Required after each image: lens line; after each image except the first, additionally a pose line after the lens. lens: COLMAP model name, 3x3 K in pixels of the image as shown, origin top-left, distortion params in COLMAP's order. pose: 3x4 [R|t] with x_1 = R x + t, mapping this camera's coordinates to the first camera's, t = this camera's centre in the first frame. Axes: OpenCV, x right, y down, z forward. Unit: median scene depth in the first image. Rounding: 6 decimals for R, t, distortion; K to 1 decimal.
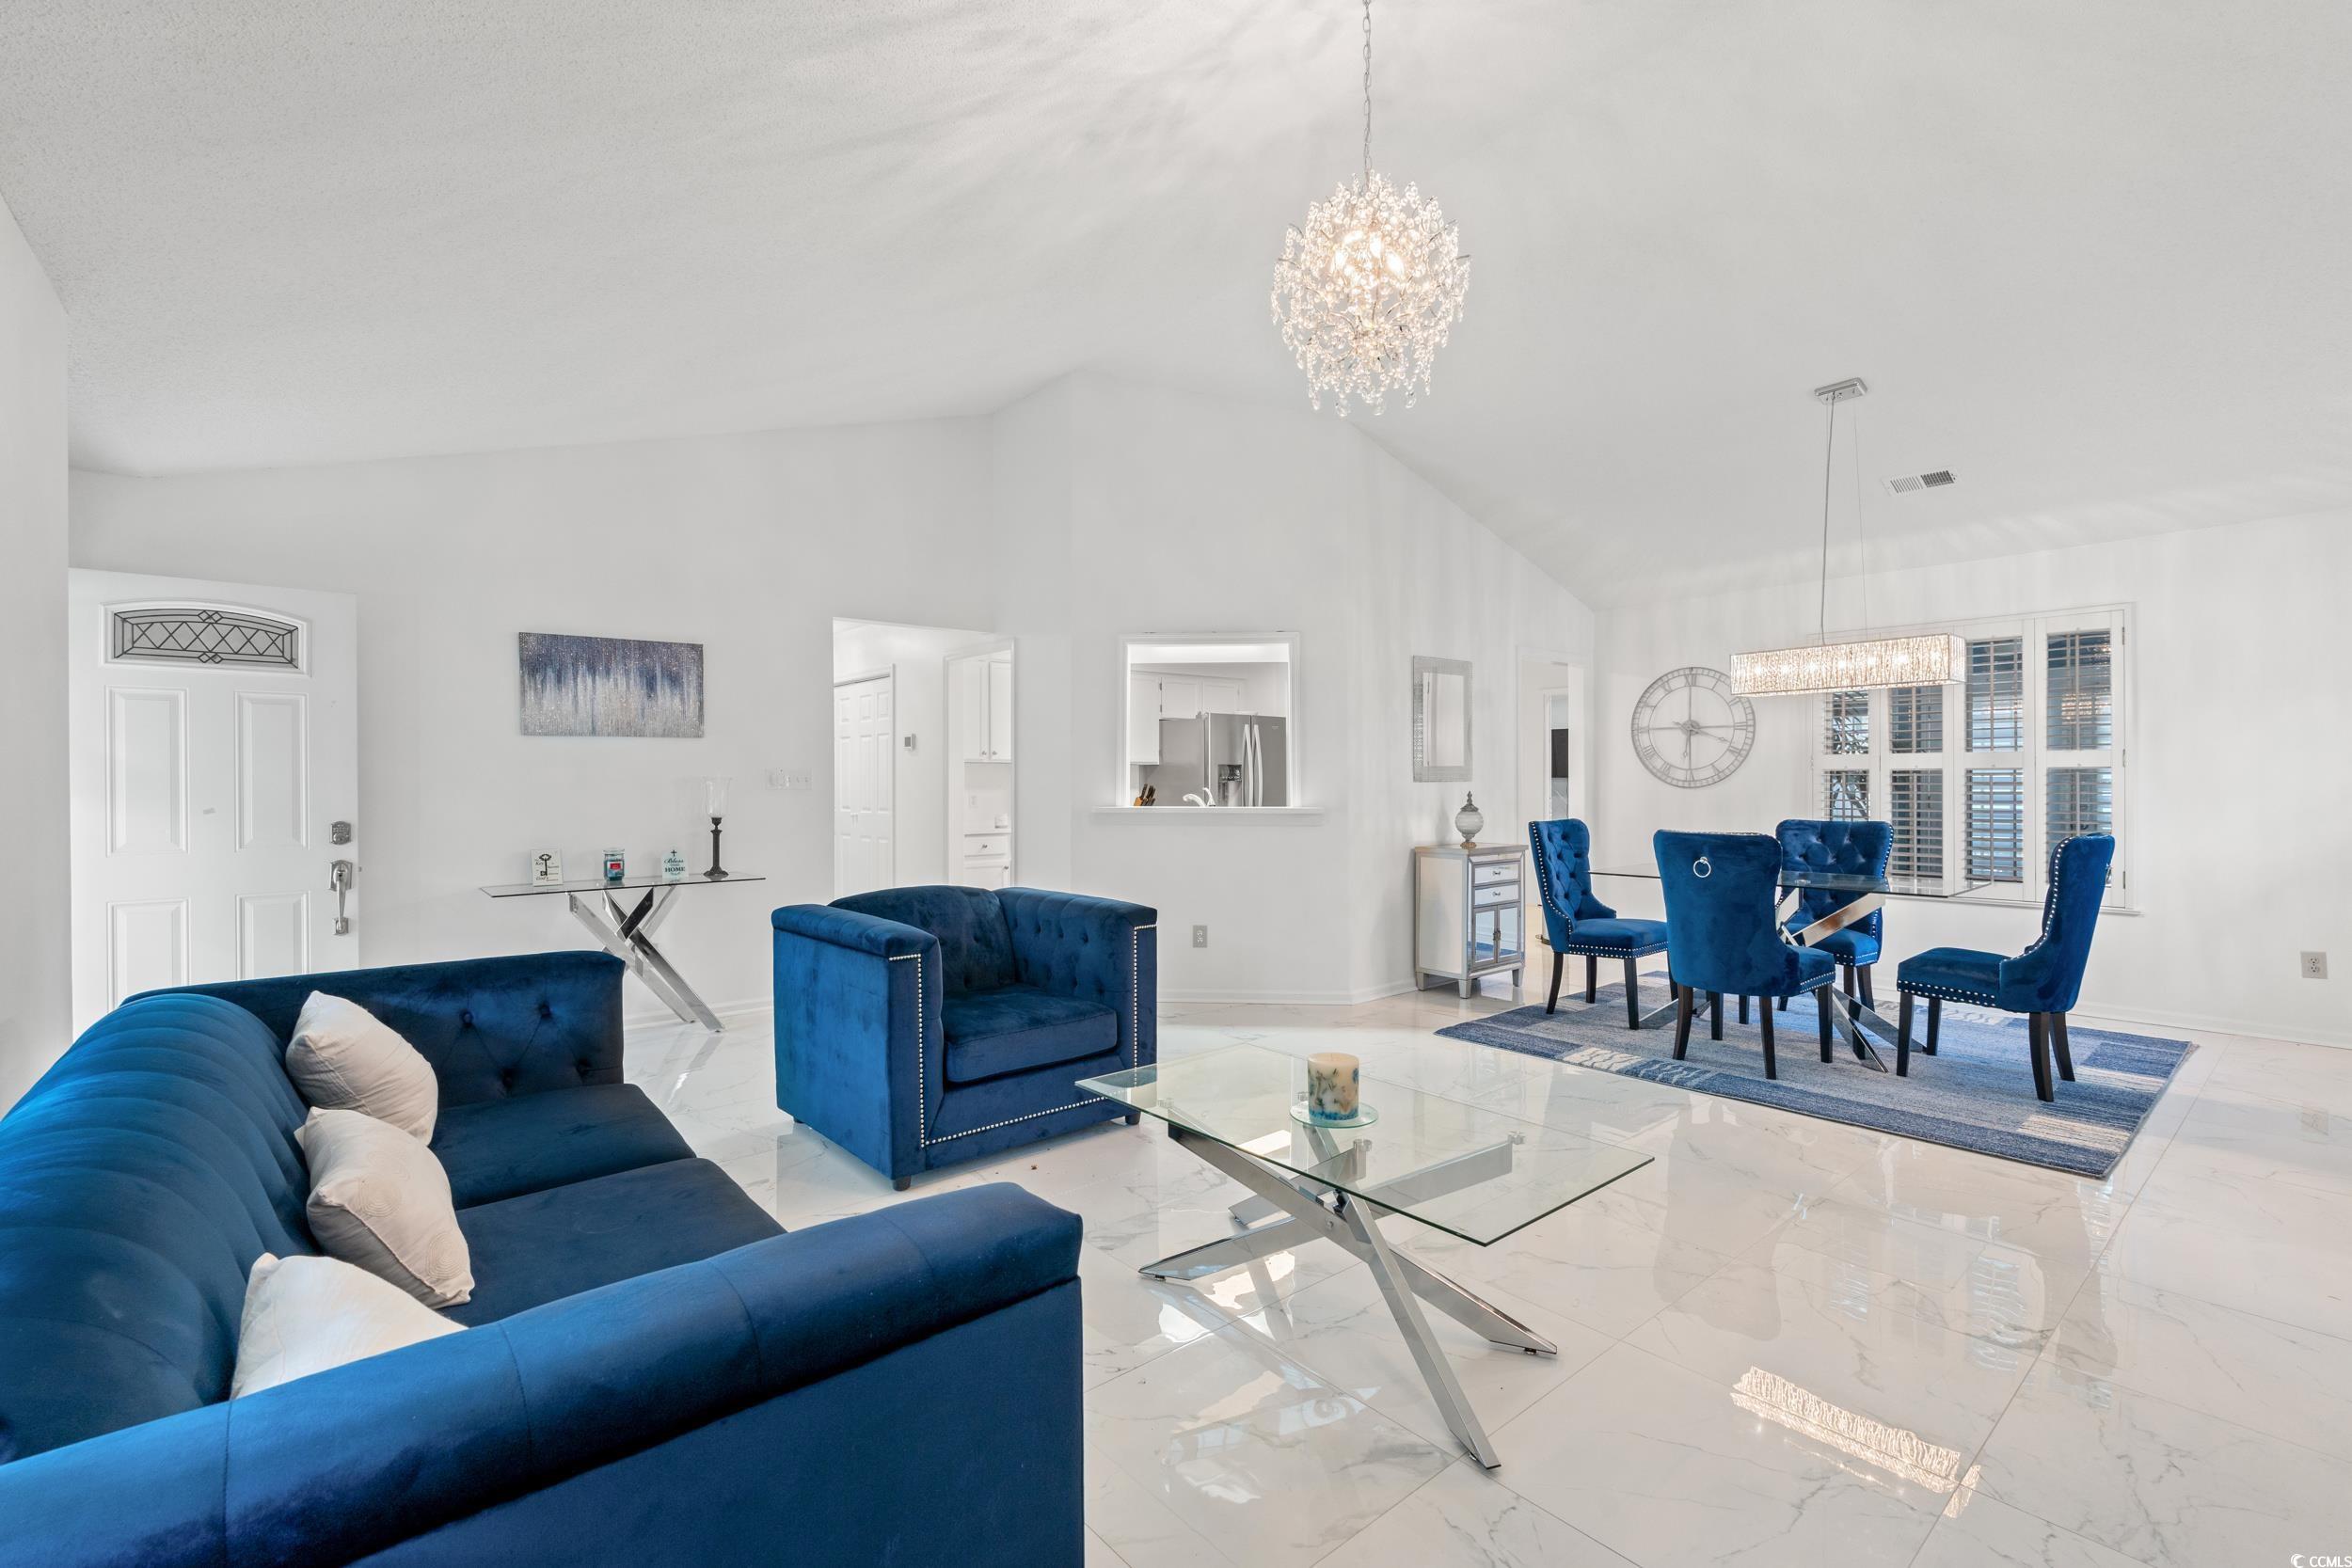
lens RADIAL K [[1045.9, 0, 1175.5], [0, 1045.9, 784.1], [0, 0, 1]] dist [-0.009946, 0.001752]
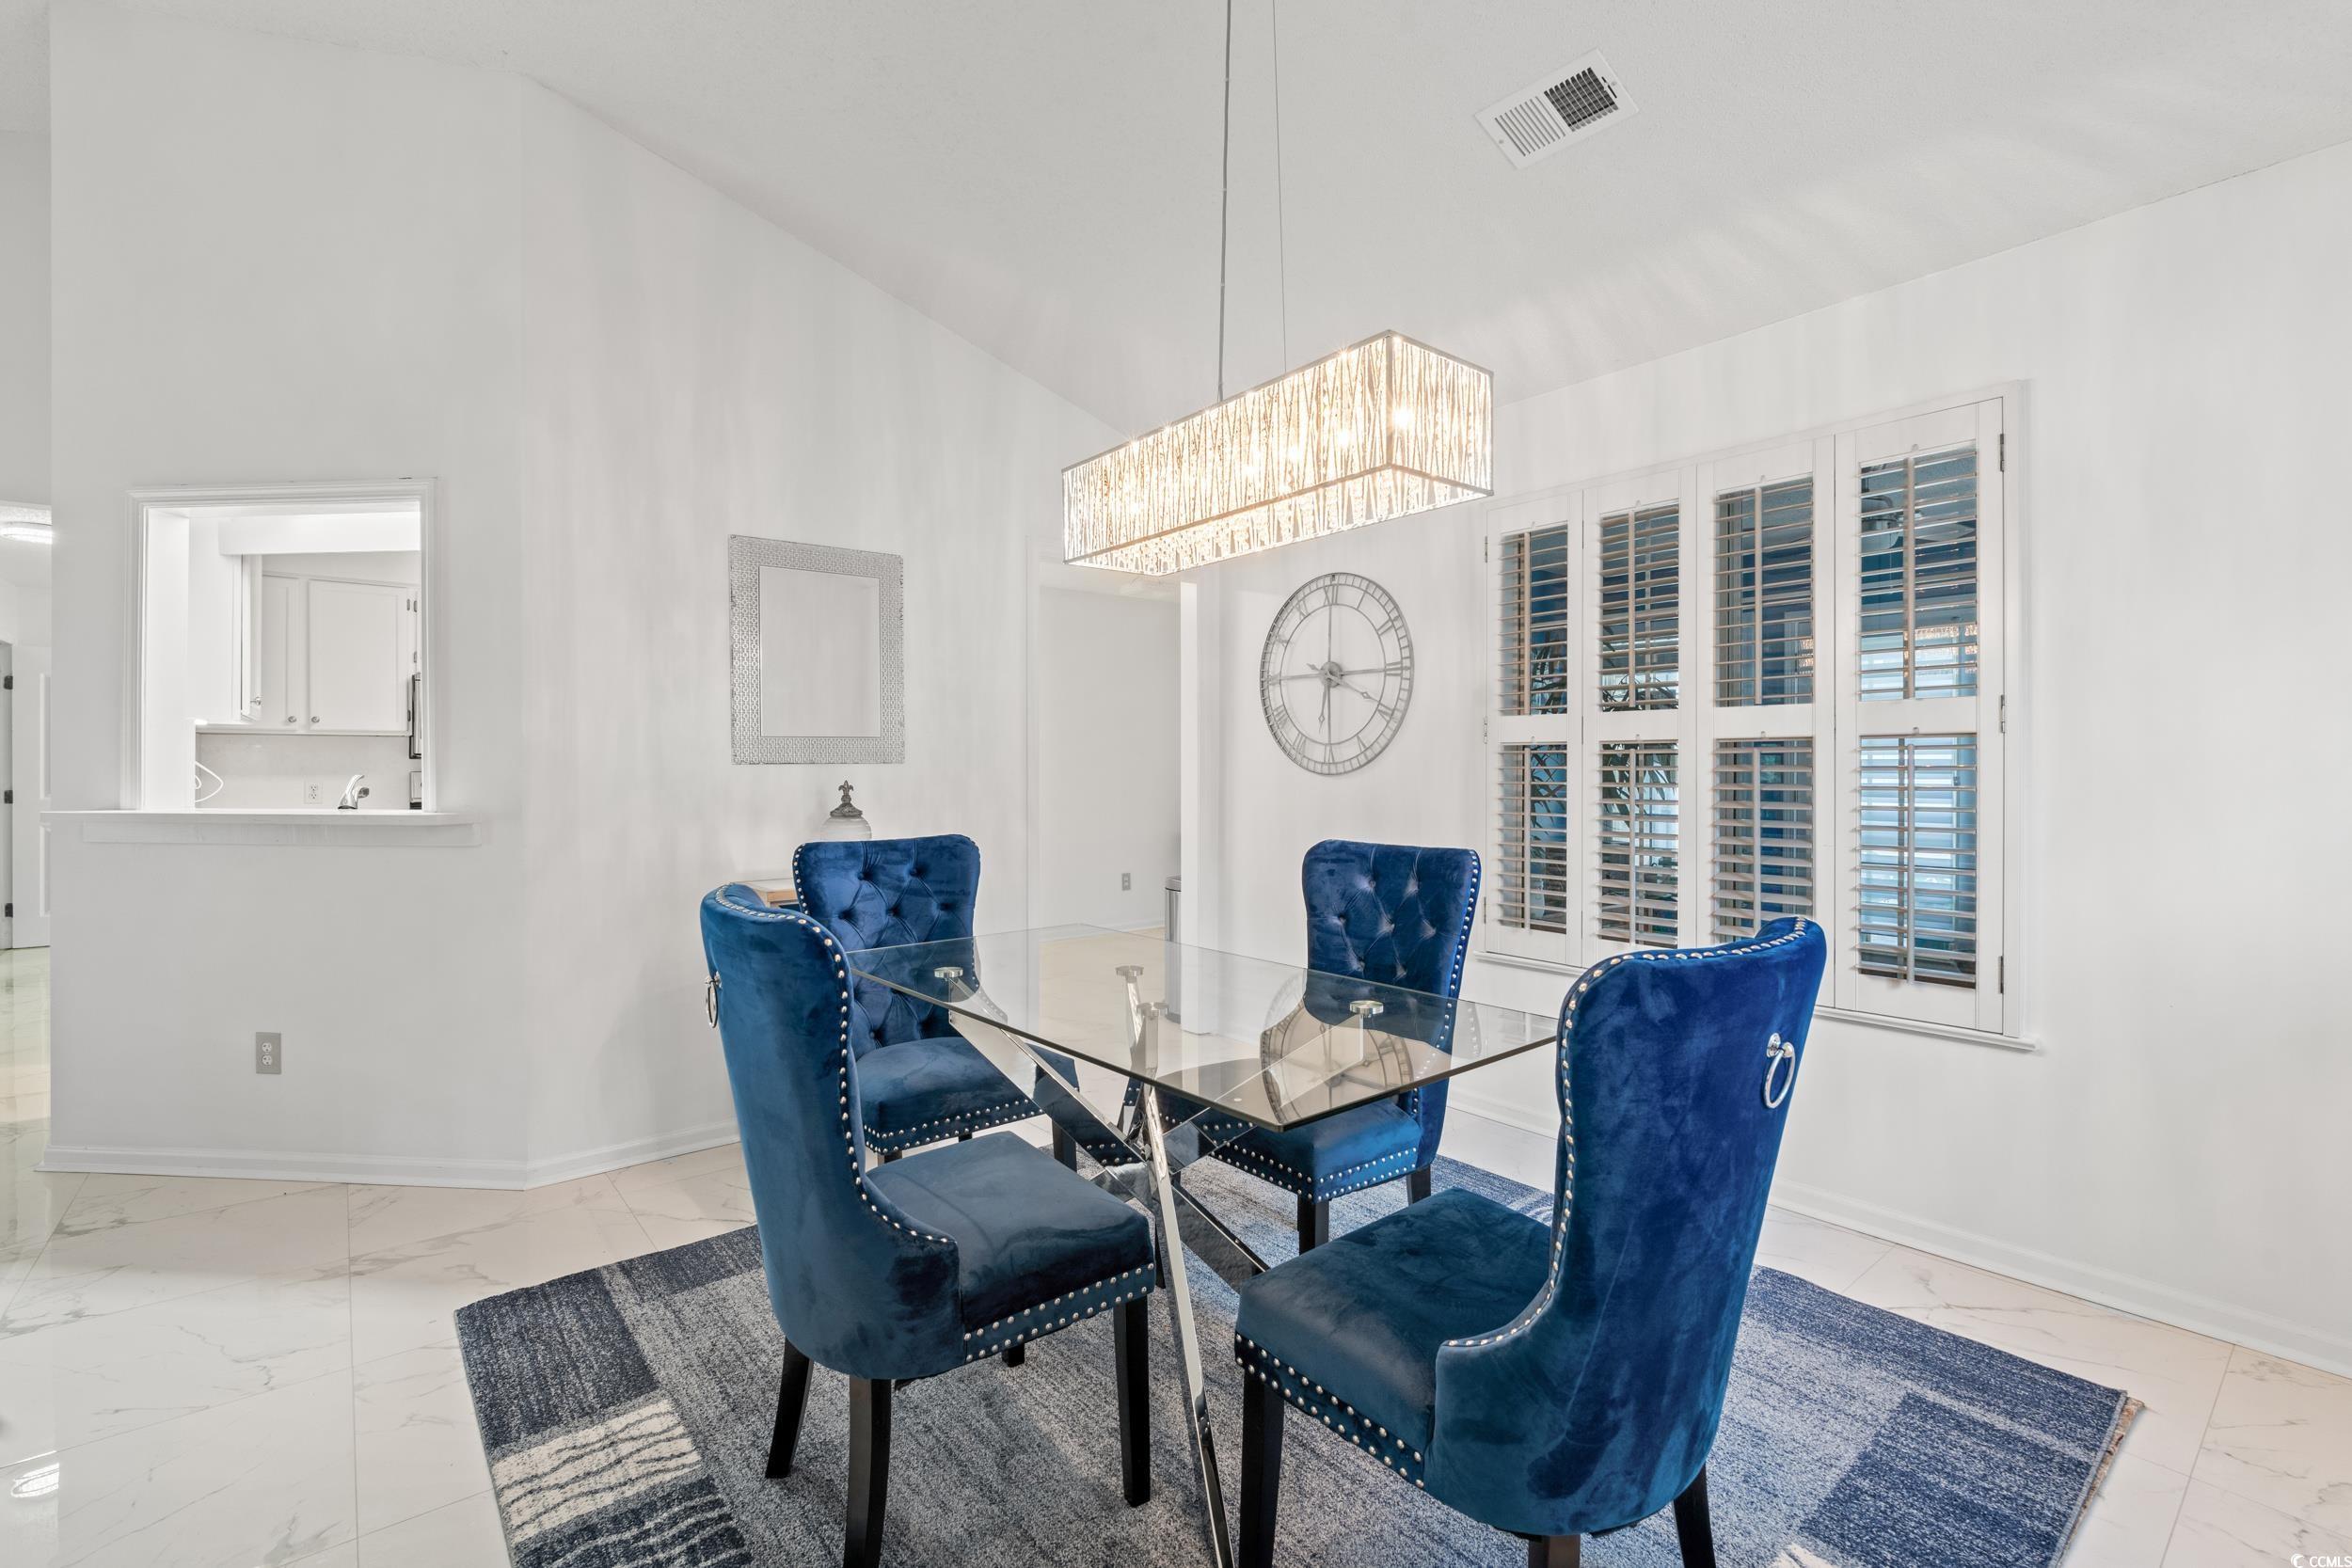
lens RADIAL K [[1045.9, 0, 1184.8], [0, 1045.9, 773.8], [0, 0, 1]] dist [-0.009946, 0.001752]
pose [[0.999967, 0.001849, -0.007905, 0.462041], [-0.001813, 0.999988, 0.004516, 0.000389], [0.007913, -0.004502, 0.999959, 0.444815]]
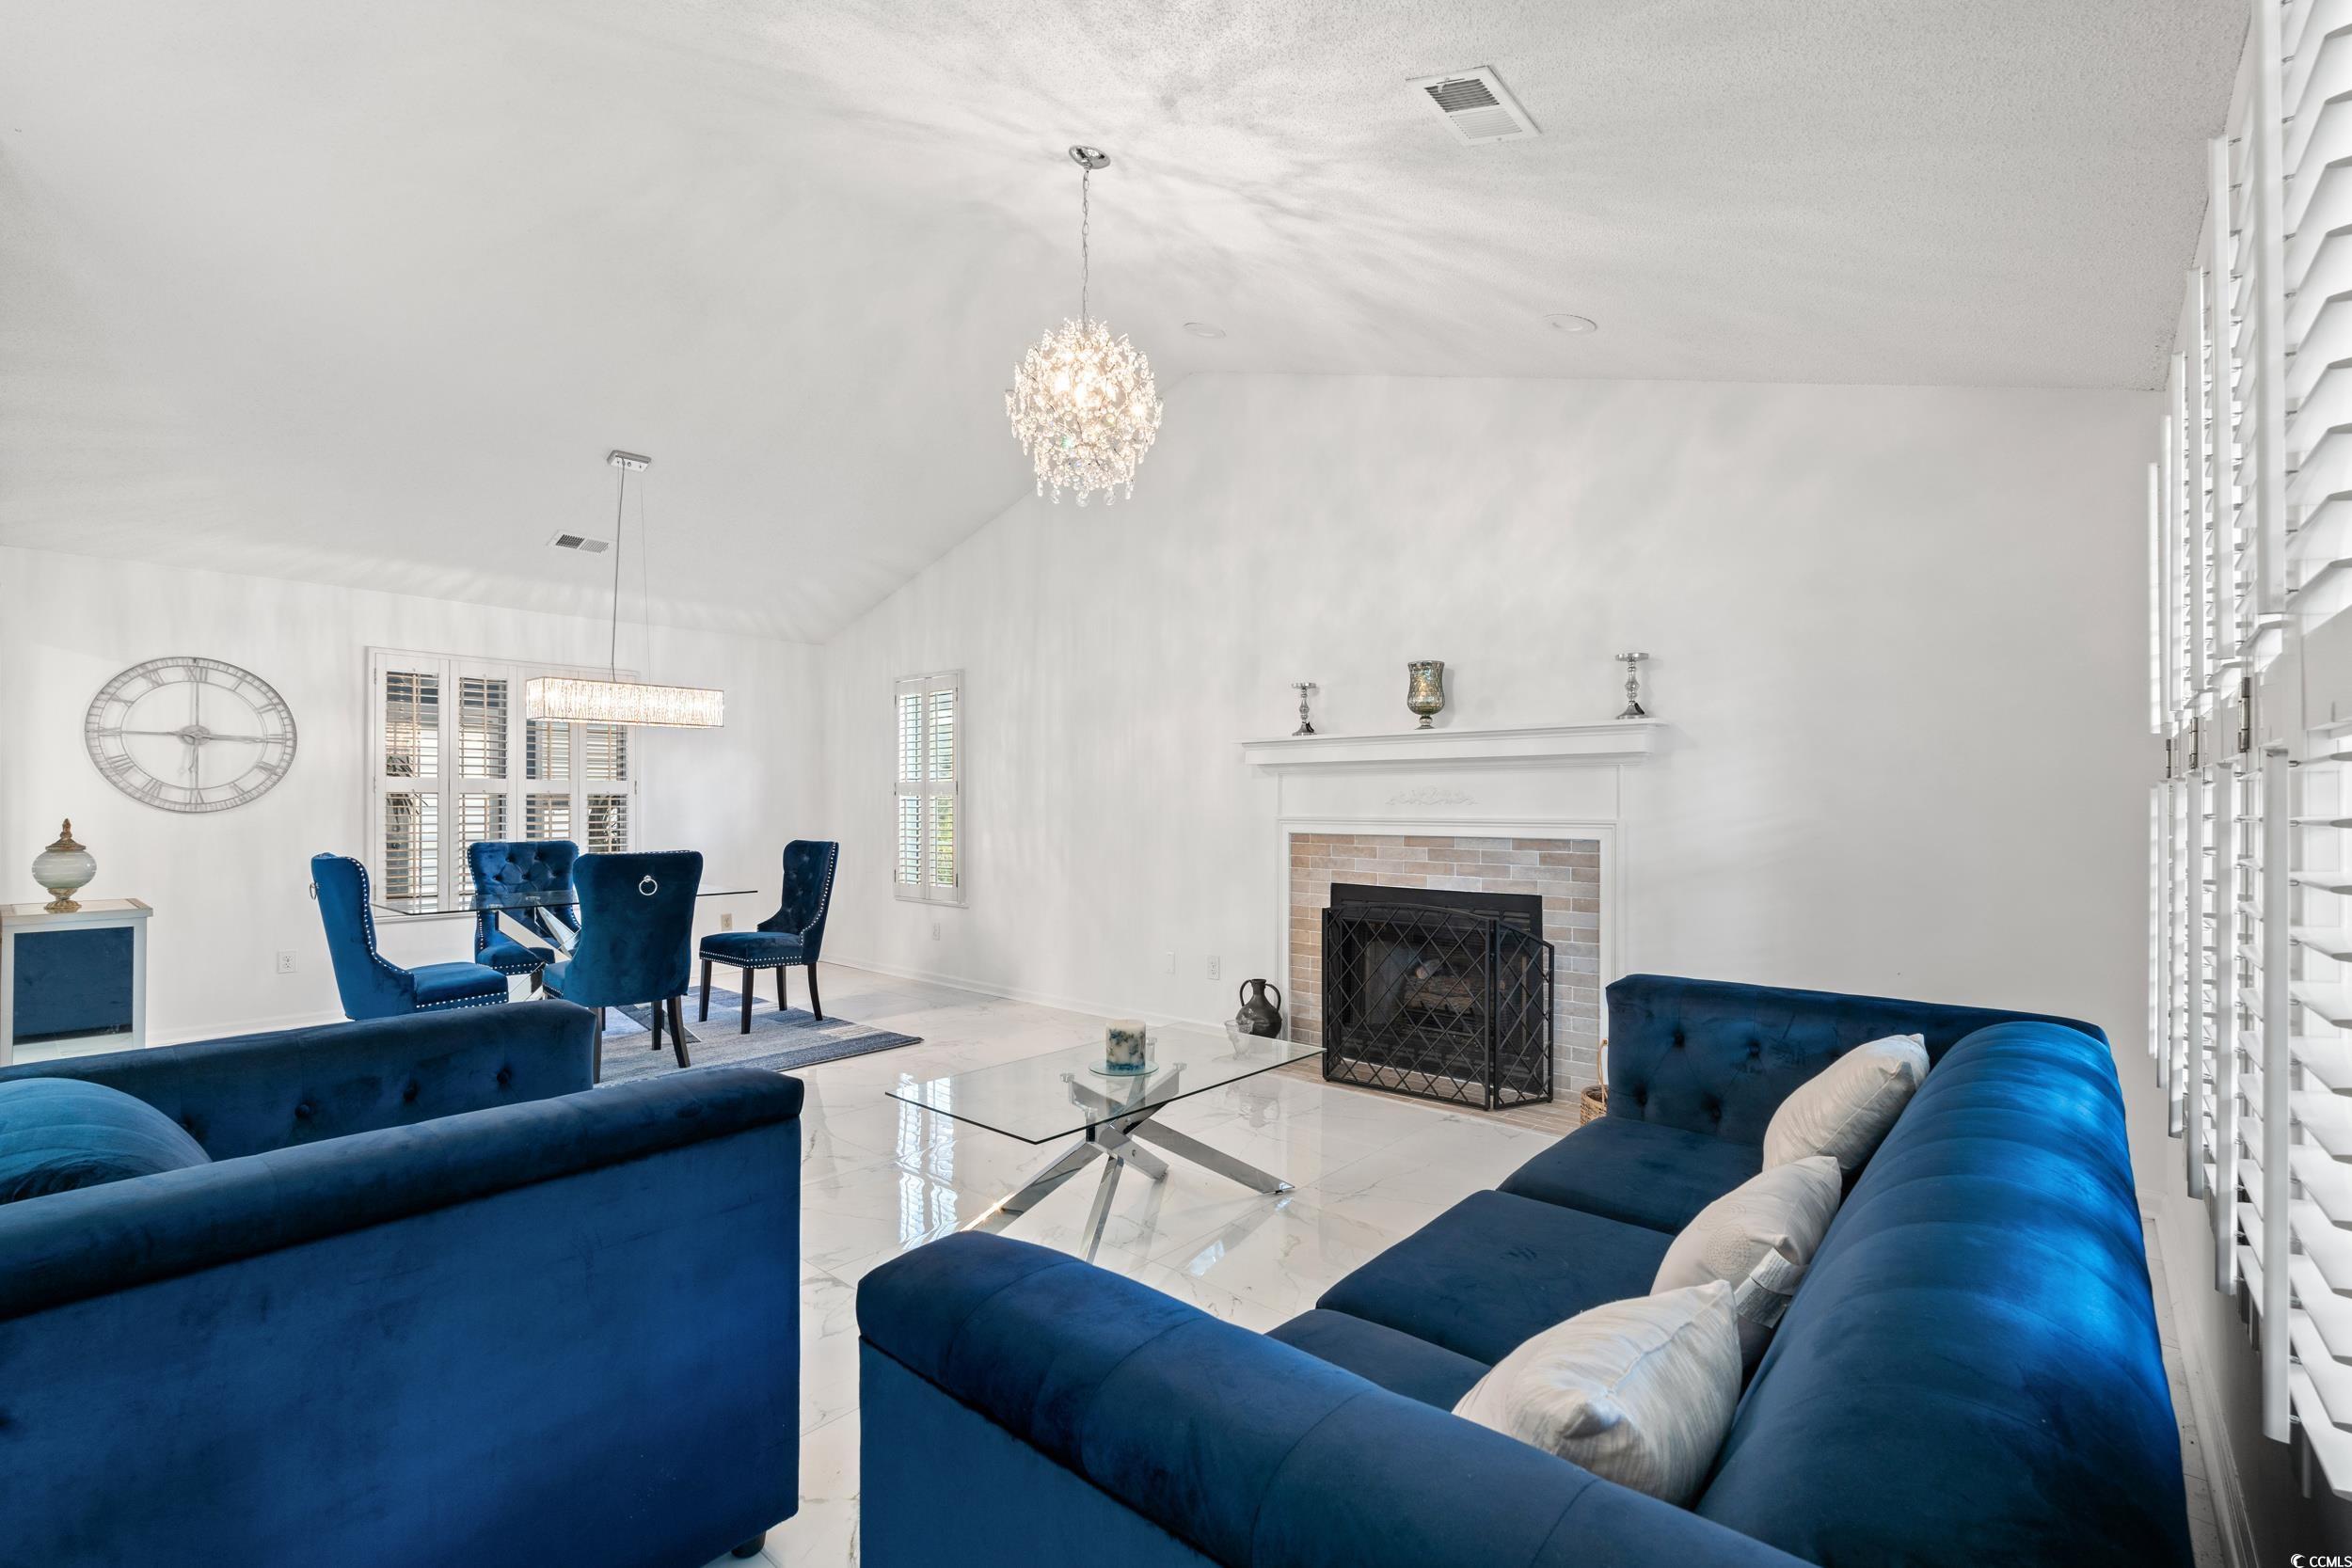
lens RADIAL K [[1045.9, 0, 1171.1], [0, 1045.9, 800.2], [0, 0, 1]] dist [-0.009946, 0.001752]
pose [[-0.151877, 0.008323, 0.988364, -0.422989], [0.002159, 0.999965, -0.008089, 0.002166], [-0.988397, 0.000905, -0.151890, 0.445904]]
